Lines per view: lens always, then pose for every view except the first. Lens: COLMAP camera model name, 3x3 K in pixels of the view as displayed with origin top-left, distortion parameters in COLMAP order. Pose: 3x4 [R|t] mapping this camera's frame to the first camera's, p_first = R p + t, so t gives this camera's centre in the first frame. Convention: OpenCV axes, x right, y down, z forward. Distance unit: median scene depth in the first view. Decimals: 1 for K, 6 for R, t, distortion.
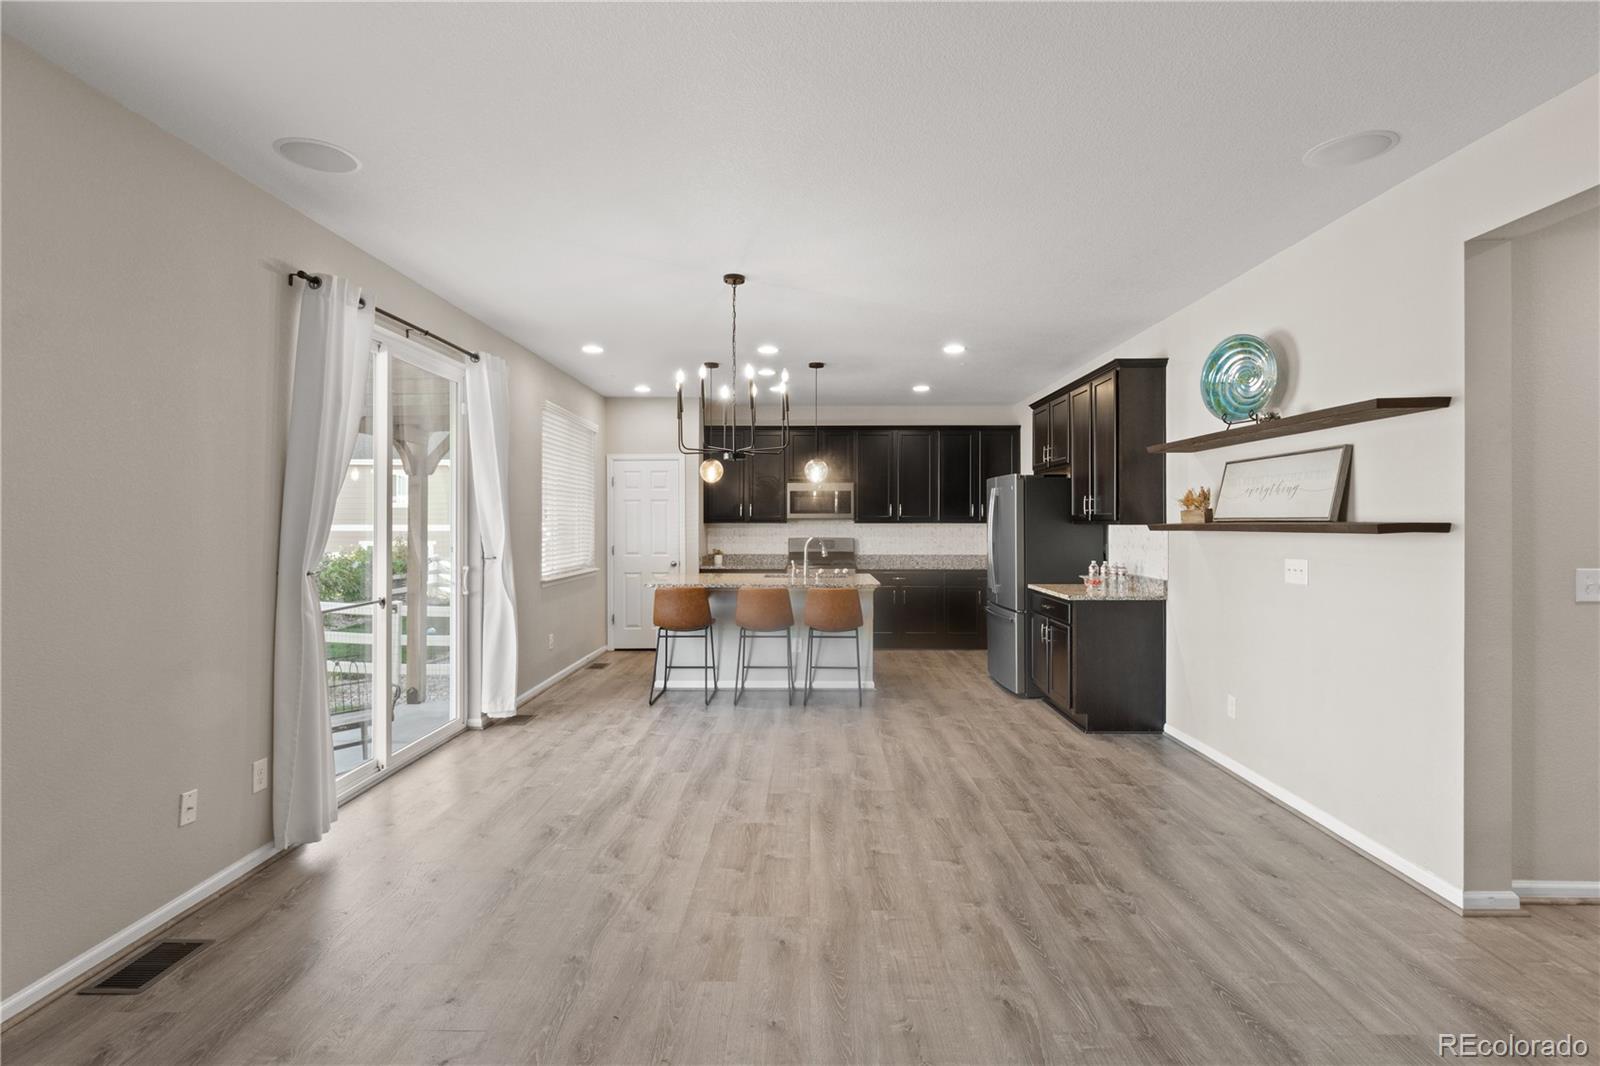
lens RADIAL K [[778.5, 0, 799.7], [0, 778.5, 523.9], [0, 0, 1]] dist [-0.002492, -0.000237]
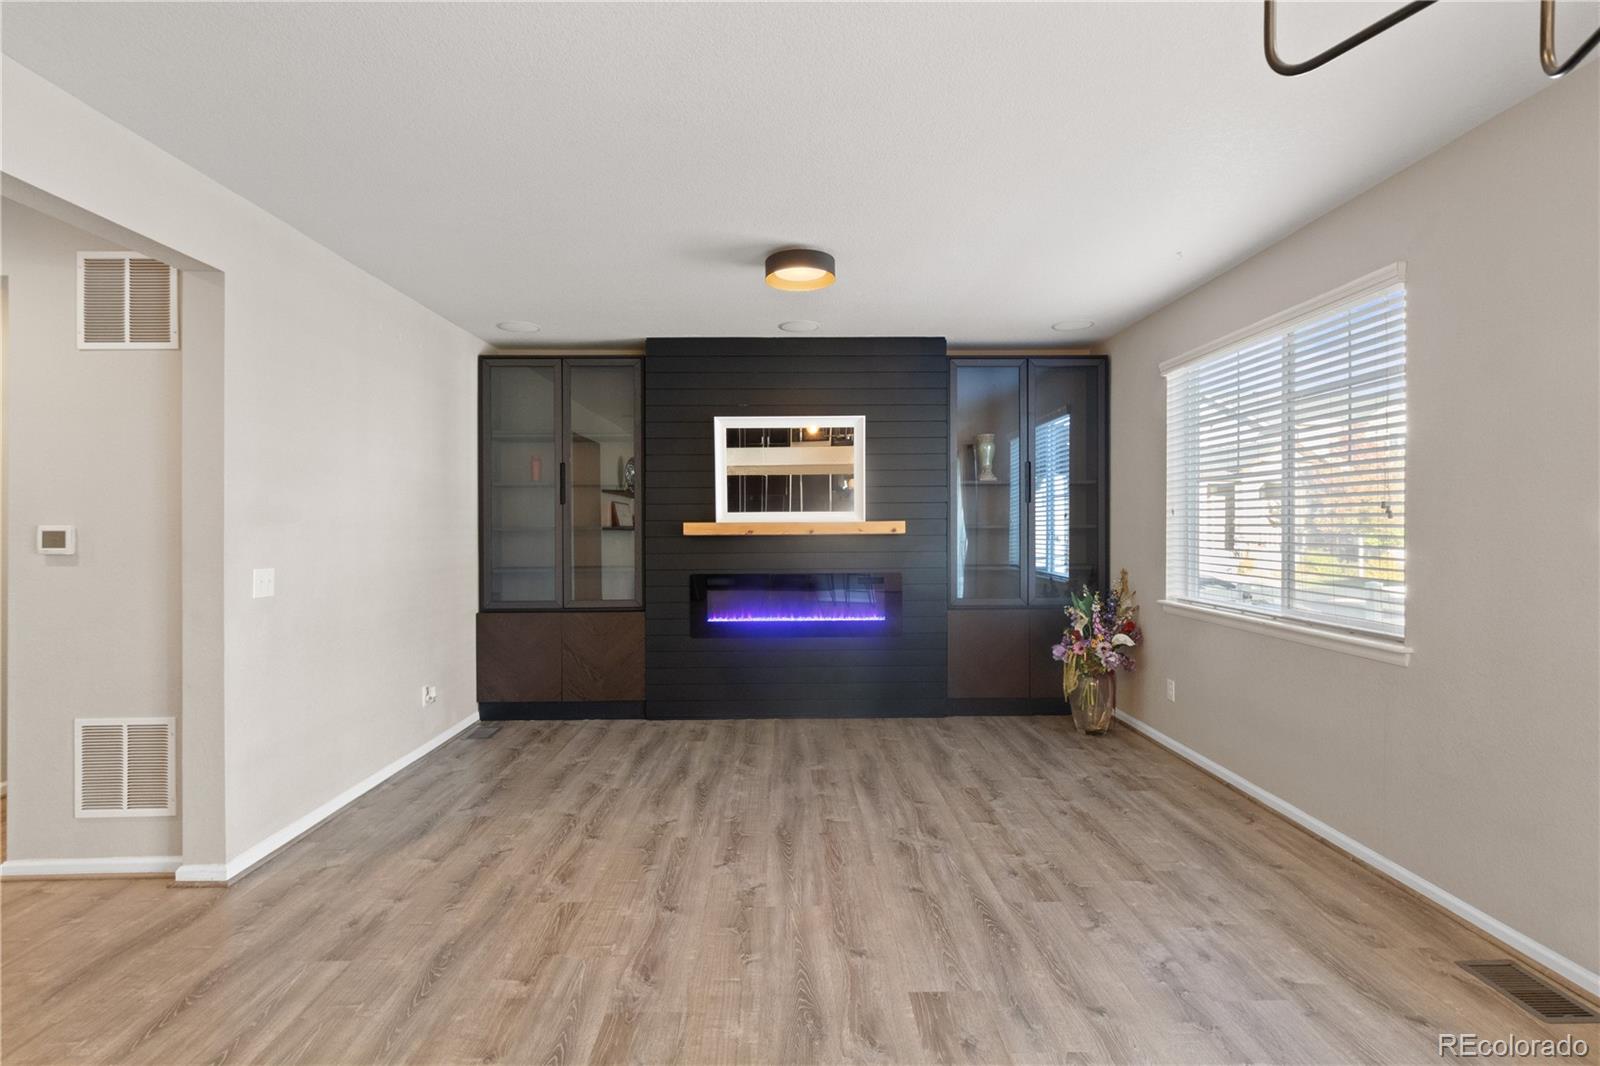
lens RADIAL K [[778.5, 0, 800.5], [0, 778.5, 530.7], [0, 0, 1]] dist [-0.002492, -0.000237]
pose [[-0.999356, 0.003161, -0.035756, 0.087431], [0.002897, 0.999968, 0.007450, -0.003460], [0.035778, 0.007342, -0.999333, 1.959485]]
